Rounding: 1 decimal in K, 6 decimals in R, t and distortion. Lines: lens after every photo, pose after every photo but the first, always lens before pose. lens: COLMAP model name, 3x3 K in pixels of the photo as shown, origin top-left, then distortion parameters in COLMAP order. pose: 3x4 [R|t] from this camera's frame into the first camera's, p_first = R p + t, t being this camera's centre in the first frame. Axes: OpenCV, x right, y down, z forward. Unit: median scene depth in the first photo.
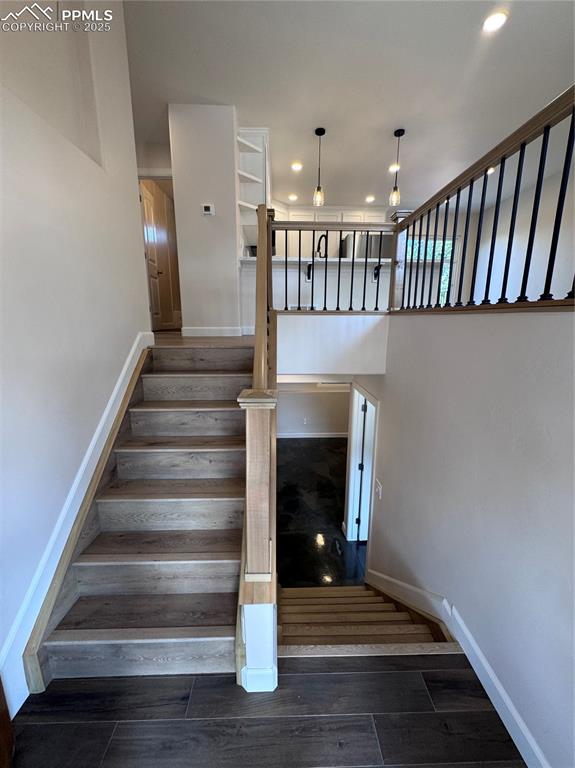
lens RADIAL K [[307.2, 0, 287.5], [0, 307.2, 384.0], [0, 0, 1]] dist [-0.004503, 0.000790]
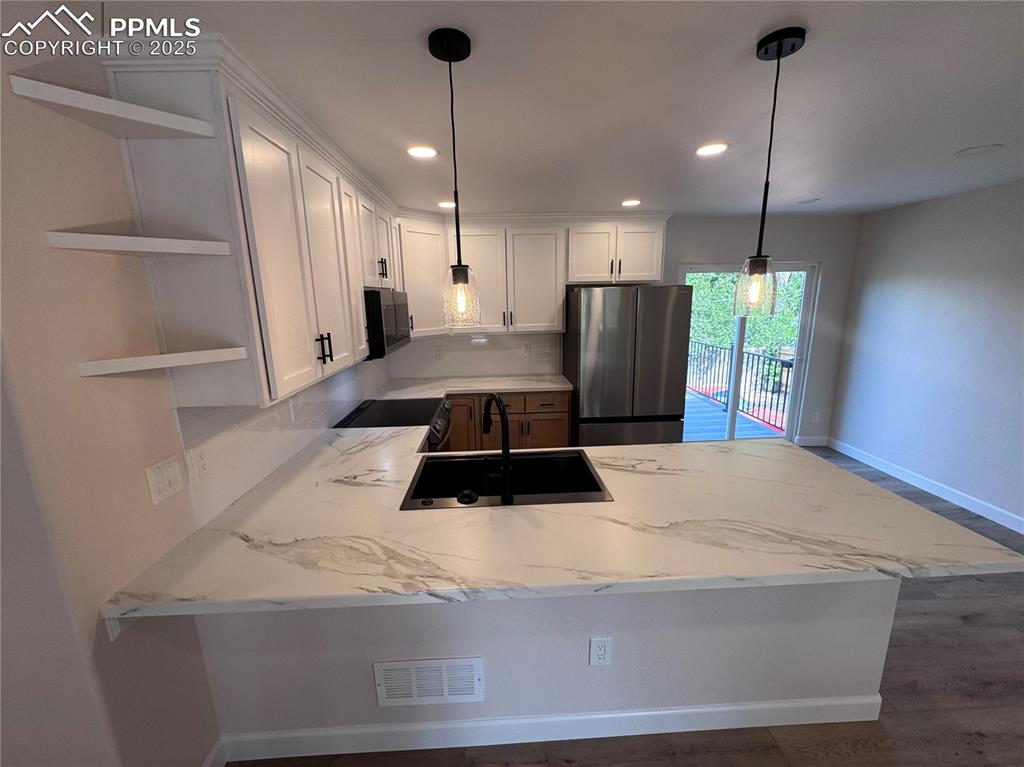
lens RADIAL K [[409.5, 0, 511.4], [0, 409.5, 384.1], [0, 0, 1]] dist [-0.004503, 0.000790]
pose [[0.999643, -0.025503, 0.007965, 0.212513], [0.025465, 0.999664, 0.004783, -0.823634], [-0.008085, -0.004578, 0.999957, 1.001073]]
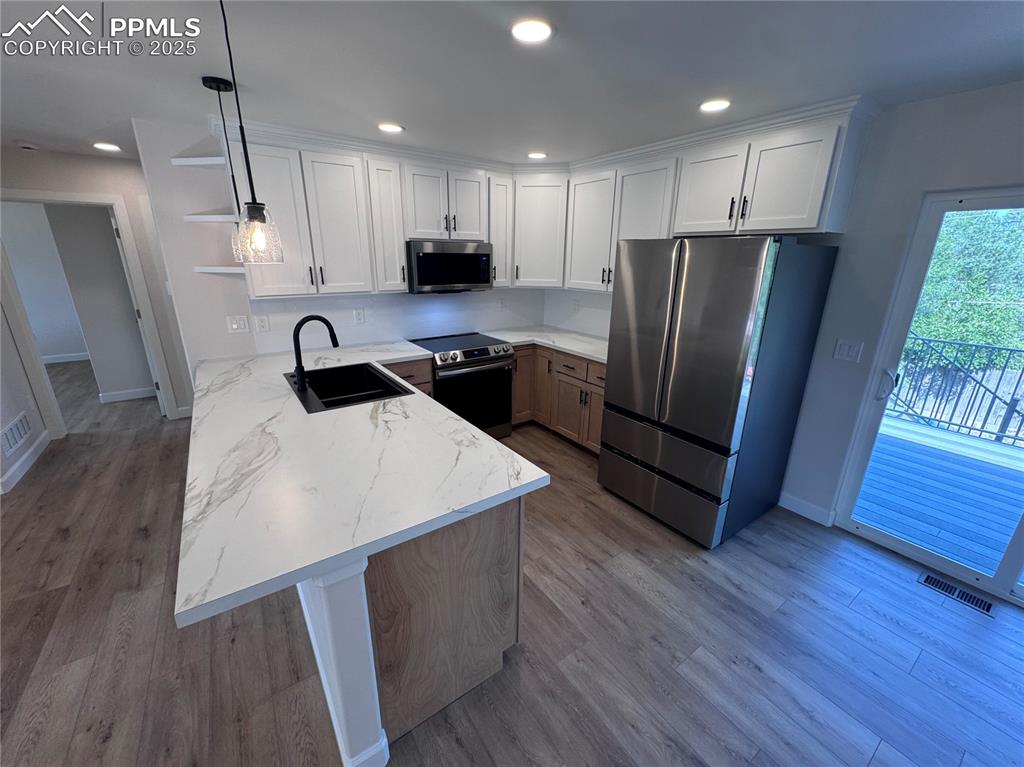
lens RADIAL K [[409.5, 0, 511.4], [0, 409.5, 384.1], [0, 0, 1]] dist [-0.004503, 0.000790]
pose [[0.551719, 0.256162, -0.793718, 1.198747], [-0.181679, 0.965725, 0.185389, -0.907698], [0.814002, 0.041919, 0.579348, 1.492399]]
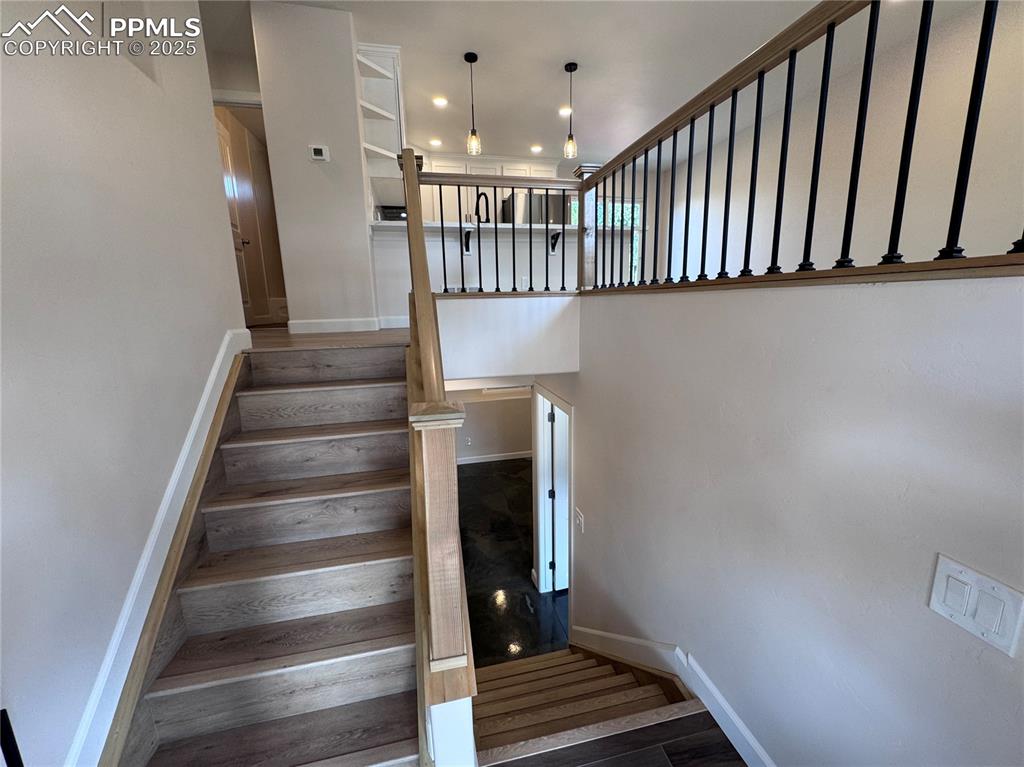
lens RADIAL K [[409.5, 0, 511.4], [0, 409.5, 384.1], [0, 0, 1]] dist [-0.004503, 0.000790]
pose [[0.981219, -0.062176, 0.182600, -0.043713], [0.065035, 0.997836, -0.009705, -0.001512], [-0.181601, 0.021398, 0.983139, 0.008900]]
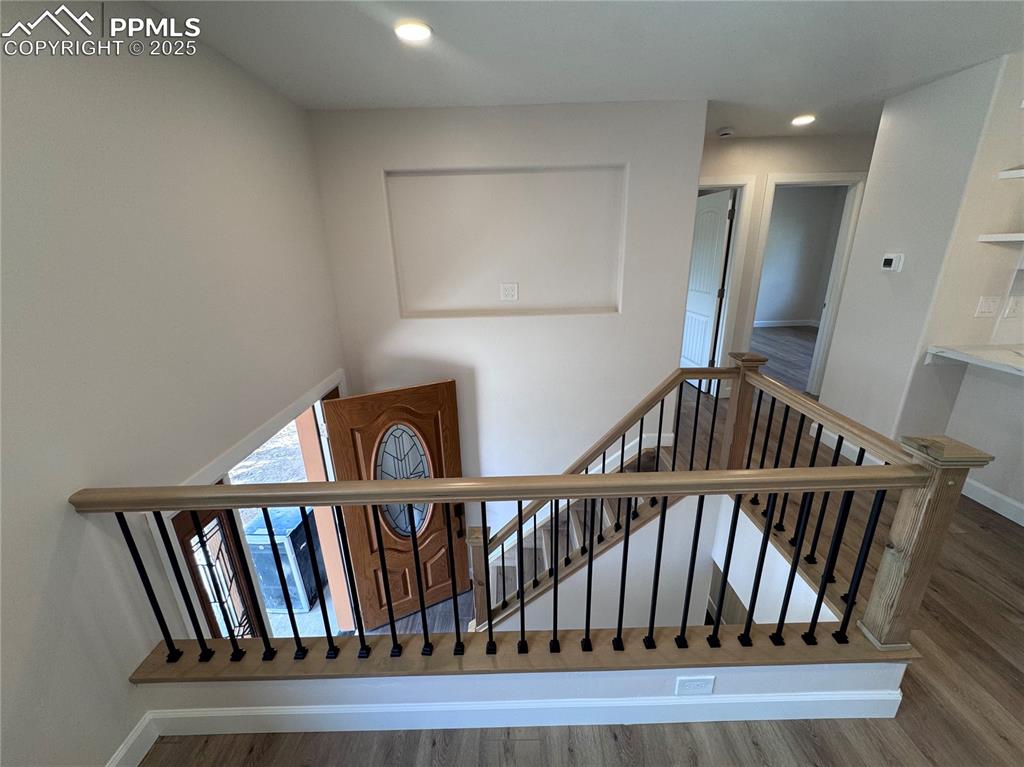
lens RADIAL K [[409.5, 0, 511.4], [0, 409.5, 384.1], [0, 0, 1]] dist [-0.004503, 0.000790]
pose [[-0.022033, 0.312070, -0.949804, 0.770179], [-0.178748, 0.933497, 0.310859, -0.637109], [0.983648, 0.176624, 0.035214, 0.413204]]
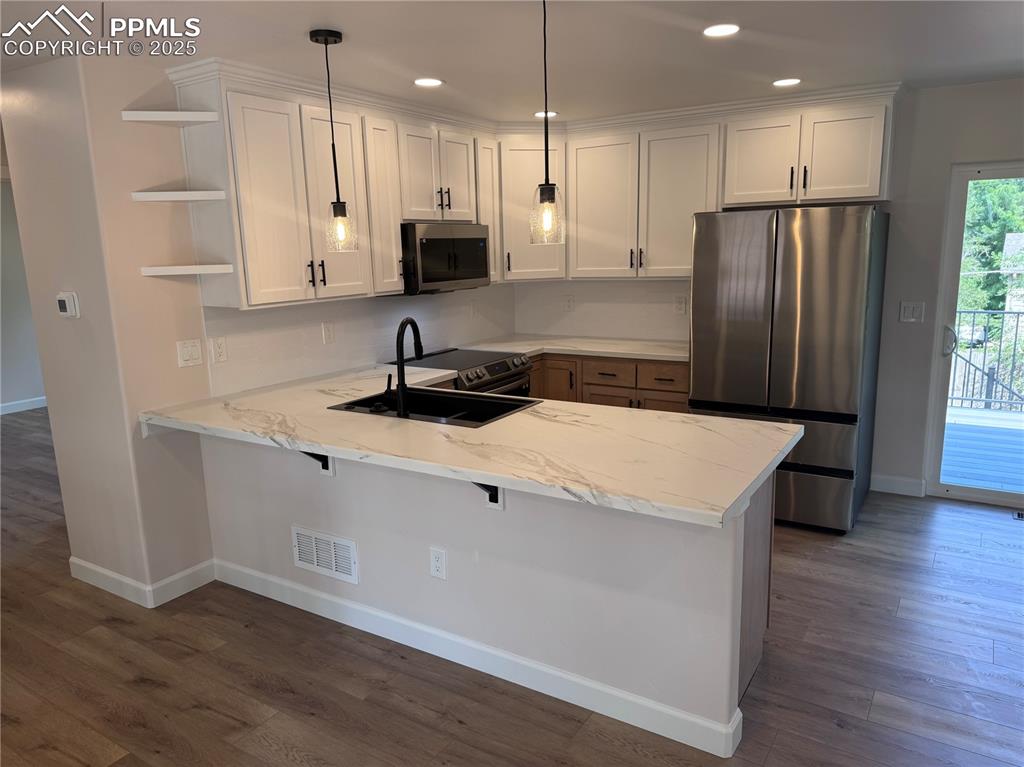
lens RADIAL K [[718.5, 0, 511.0], [0, 718.5, 390.6], [0, 0, 1]] dist [0.103164, -0.149720]
pose [[0.828877, 0.088072, -0.552455, 1.039000], [-0.086236, 0.995842, 0.029372, -0.732848], [0.552745, 0.023295, 0.833025, 0.718259]]
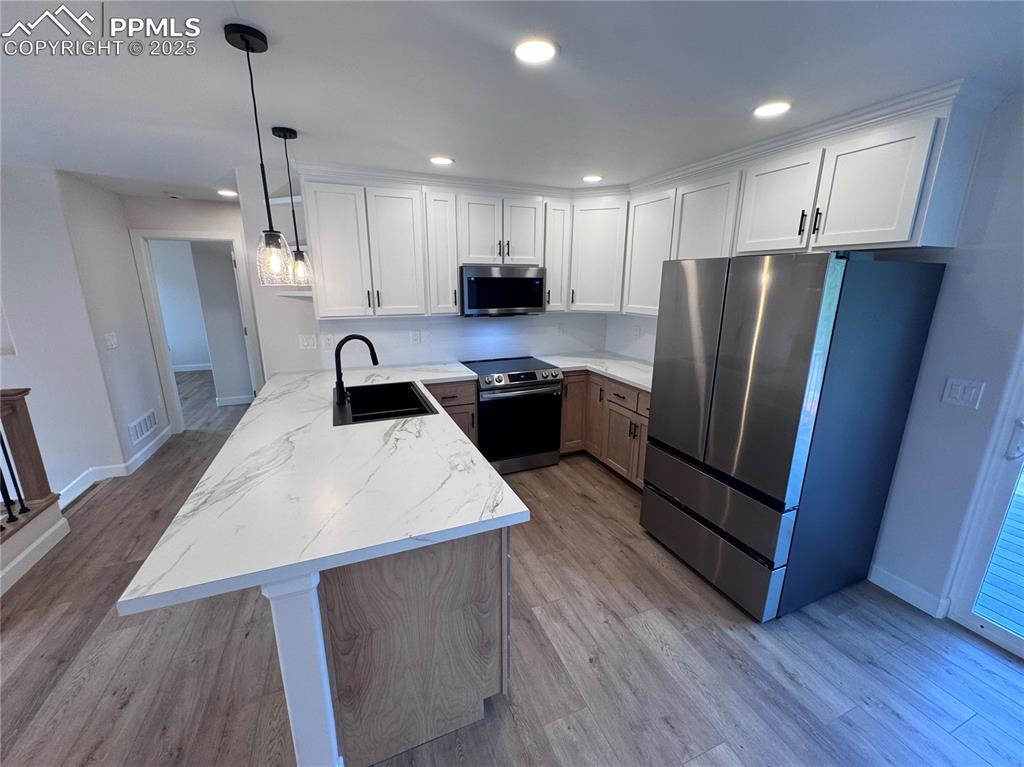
lens RADIAL K [[409.5, 0, 511.4], [0, 409.5, 384.1], [0, 0, 1]] dist [-0.004503, 0.000790]
pose [[0.354968, 0.228733, -0.906465, 1.237054], [-0.195151, 0.966376, 0.167431, -0.928863], [0.914283, 0.117465, 0.387671, 1.631153]]
